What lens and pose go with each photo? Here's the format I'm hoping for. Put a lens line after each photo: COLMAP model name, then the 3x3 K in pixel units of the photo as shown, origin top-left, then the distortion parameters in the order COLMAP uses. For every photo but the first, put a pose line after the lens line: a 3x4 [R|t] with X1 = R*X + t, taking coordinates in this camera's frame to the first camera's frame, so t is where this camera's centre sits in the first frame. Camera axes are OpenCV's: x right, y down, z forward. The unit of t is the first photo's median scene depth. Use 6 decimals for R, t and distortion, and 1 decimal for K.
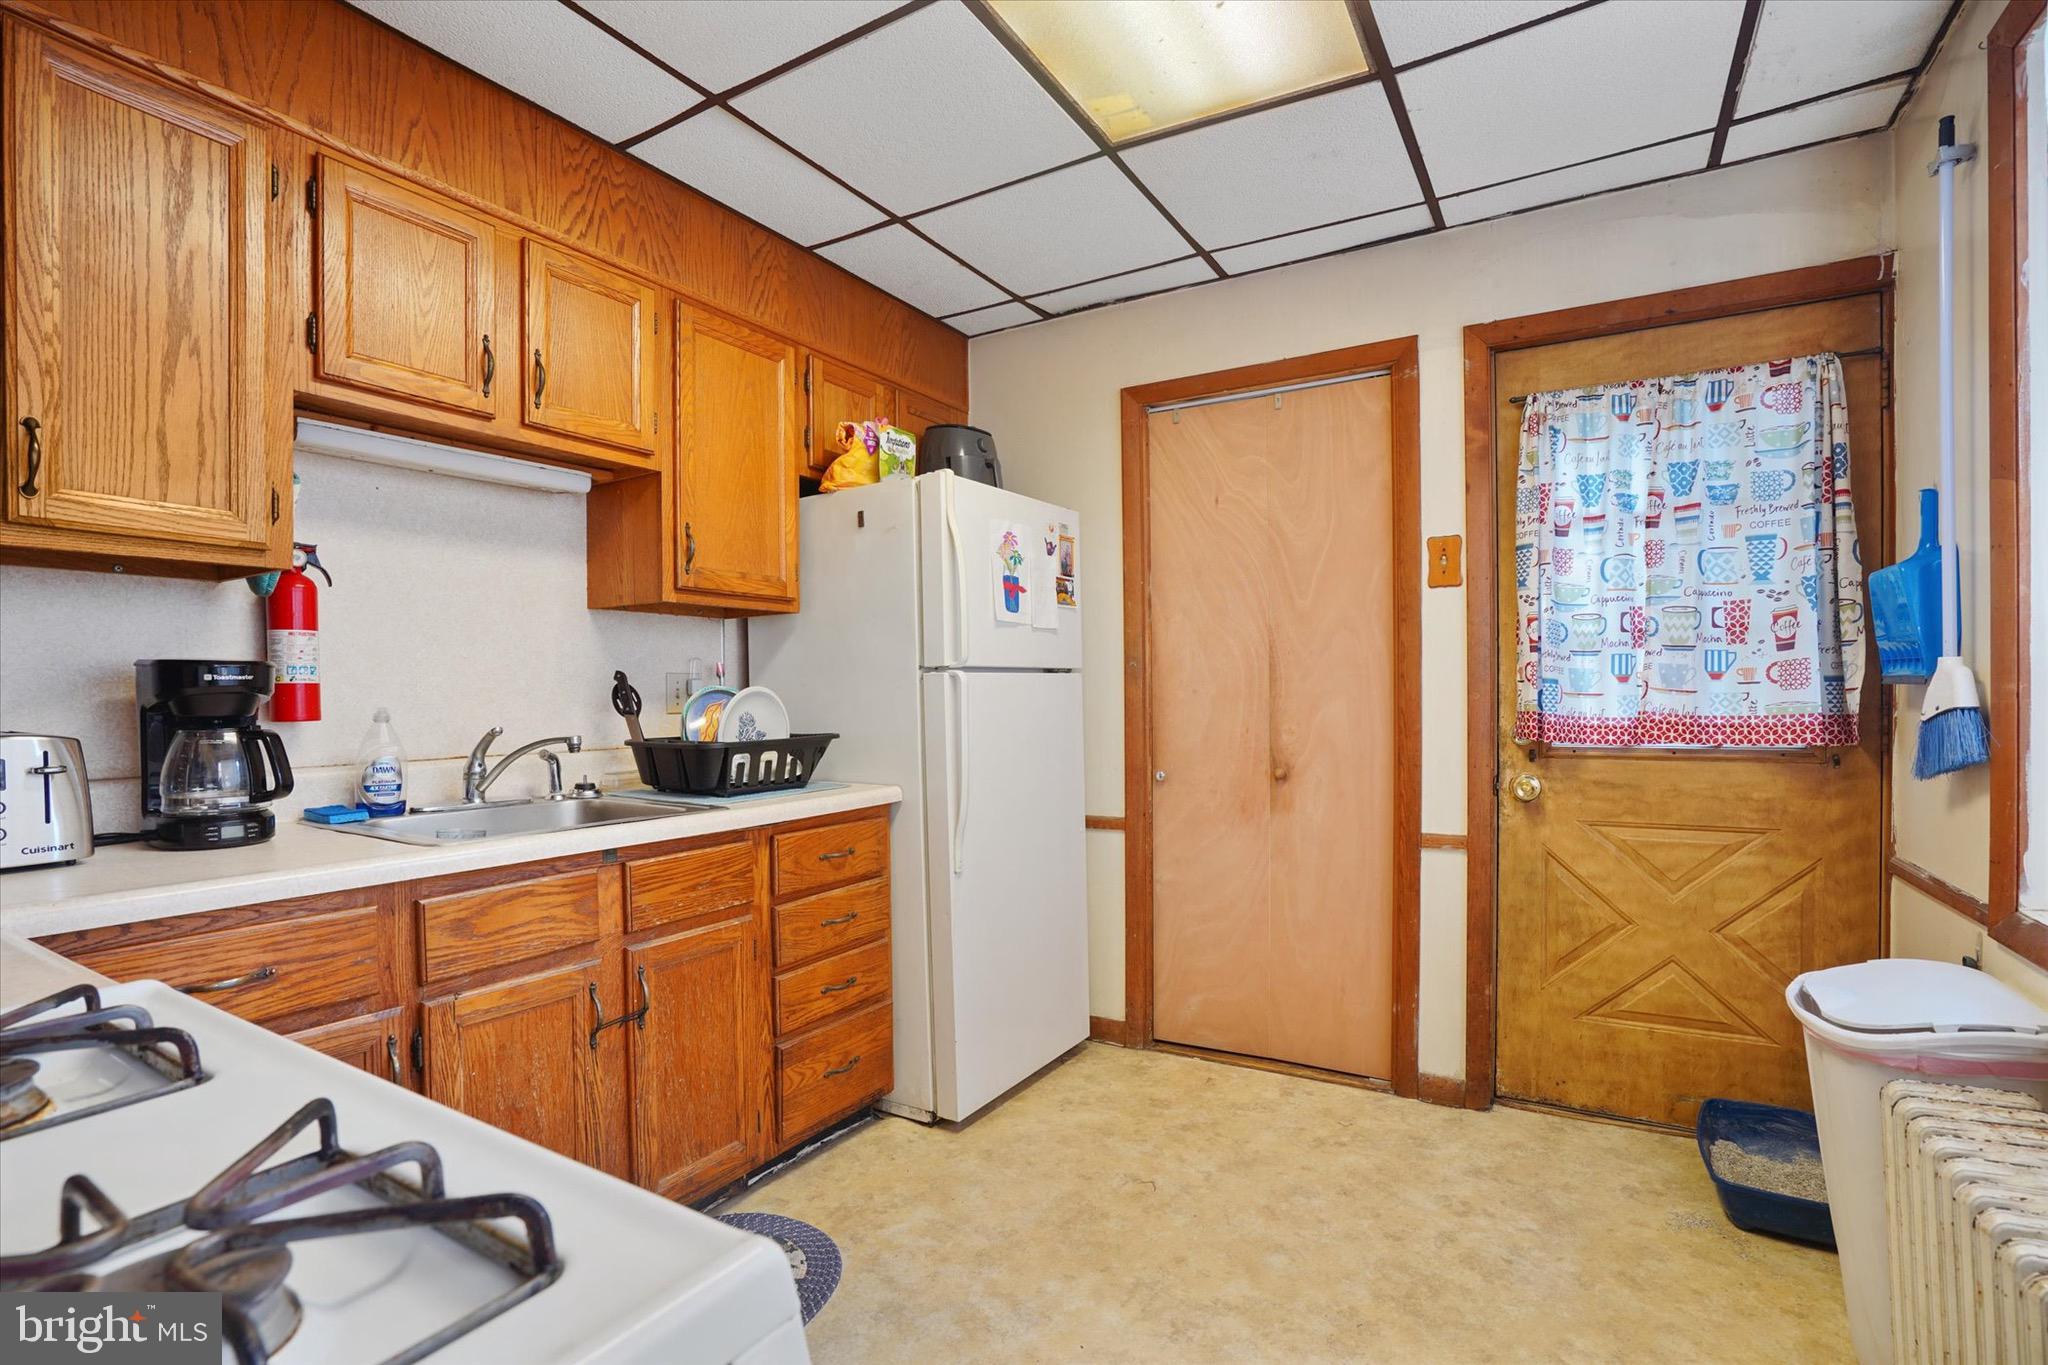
lens RADIAL K [[979.8, 0, 1011.7], [0, 979.8, 691.9], [0, 0, 1]] dist [-0.020934, 0.001568]
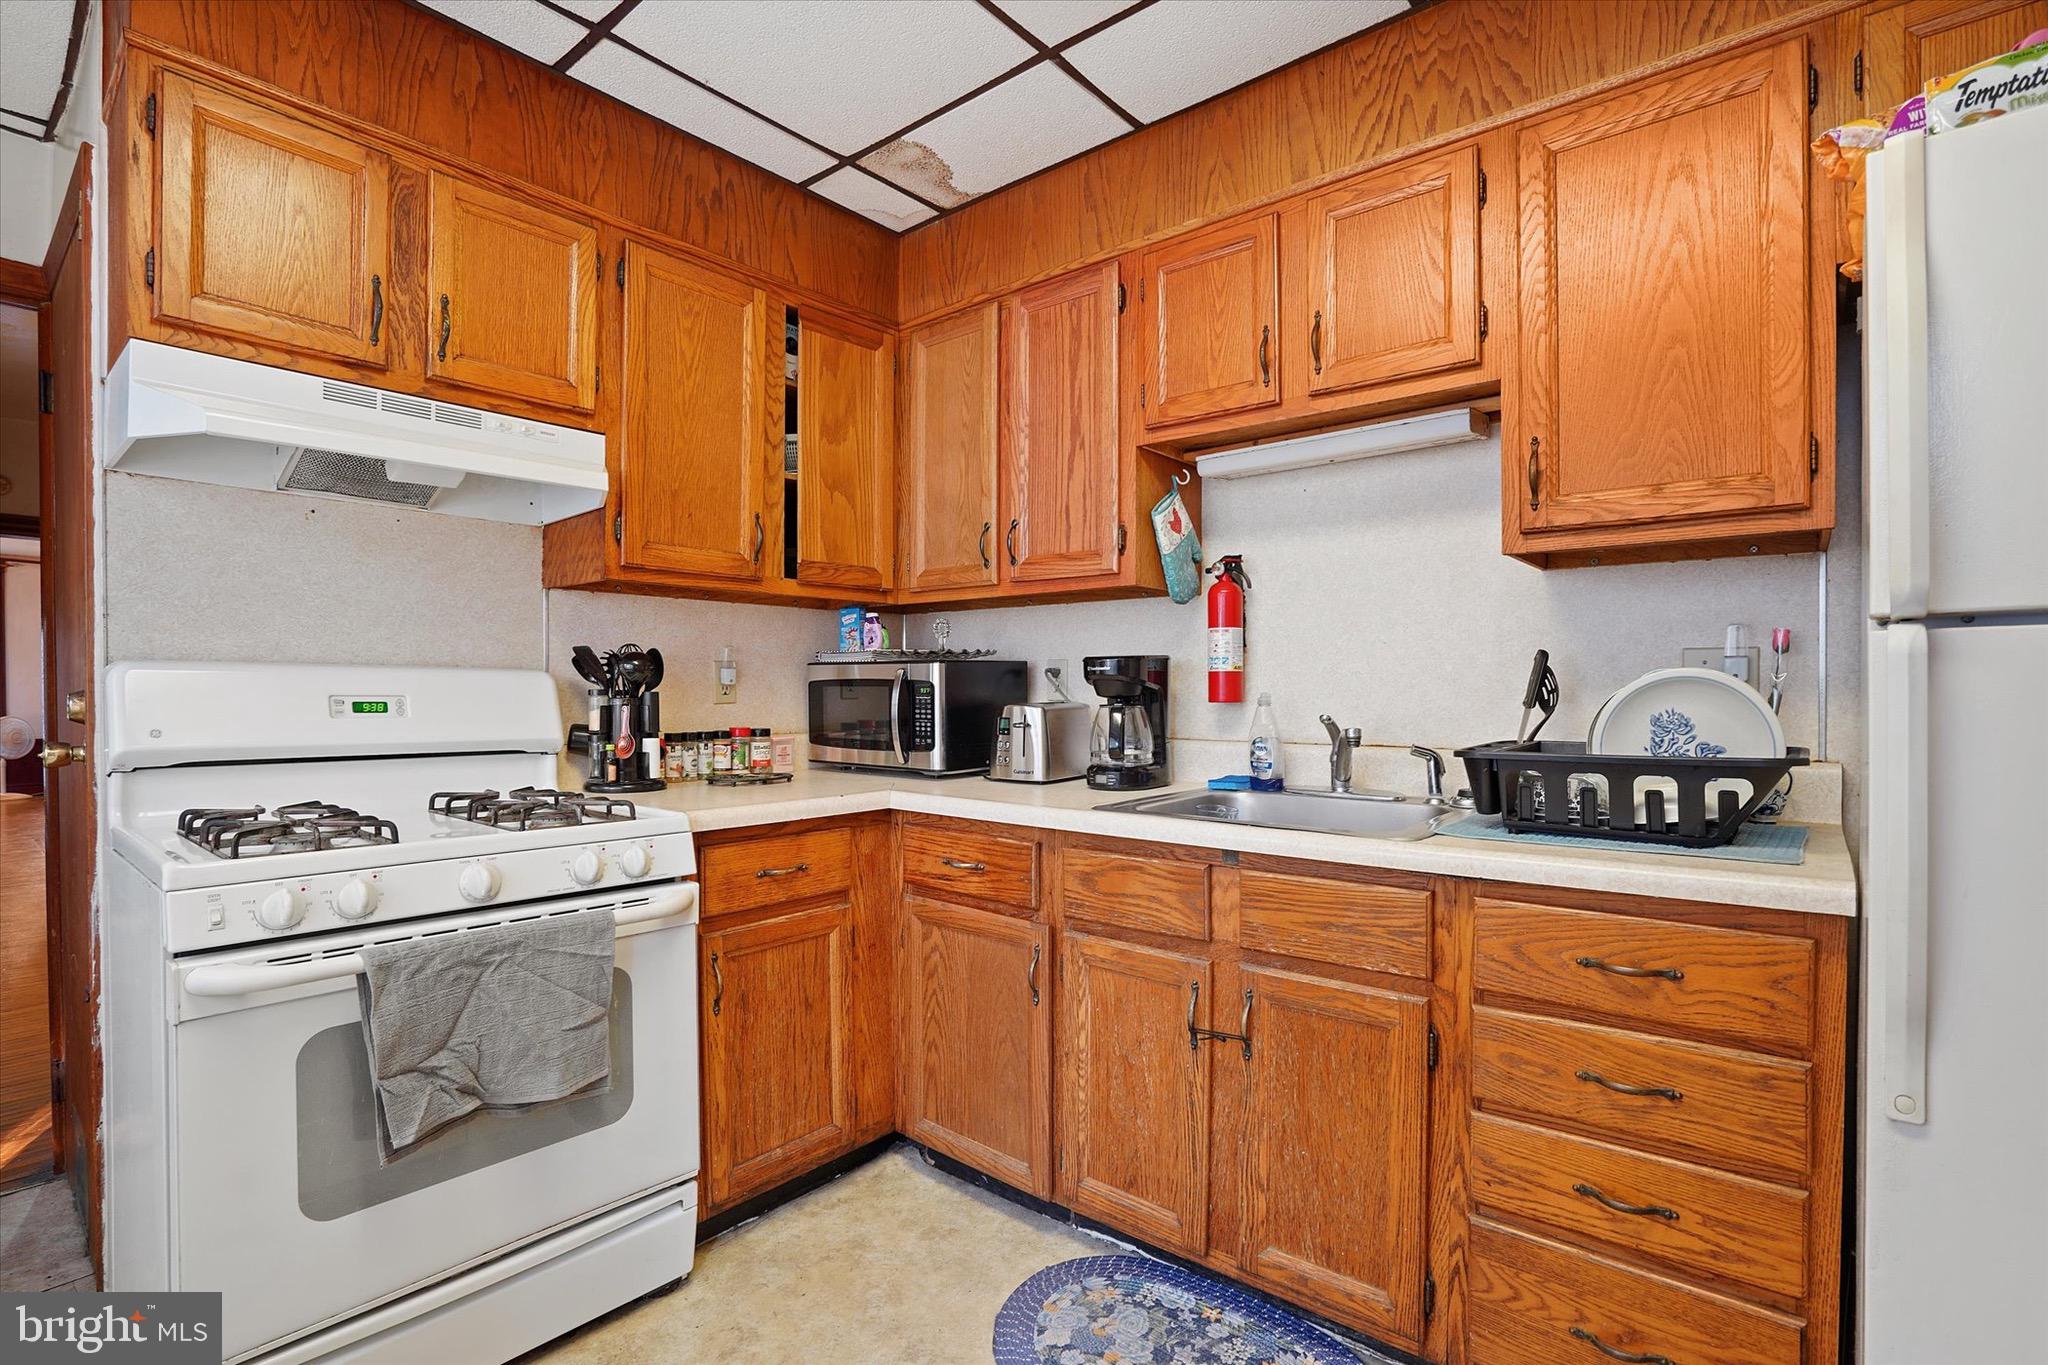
lens RADIAL K [[979.8, 0, 1016.8], [0, 979.8, 685.0], [0, 0, 1]] dist [-0.020934, 0.001568]
pose [[-0.141203, 0.004461, -0.989971, 0.523319], [0.004103, 0.999984, 0.003921, 0.001642], [0.989972, -0.003508, -0.141219, 0.921416]]
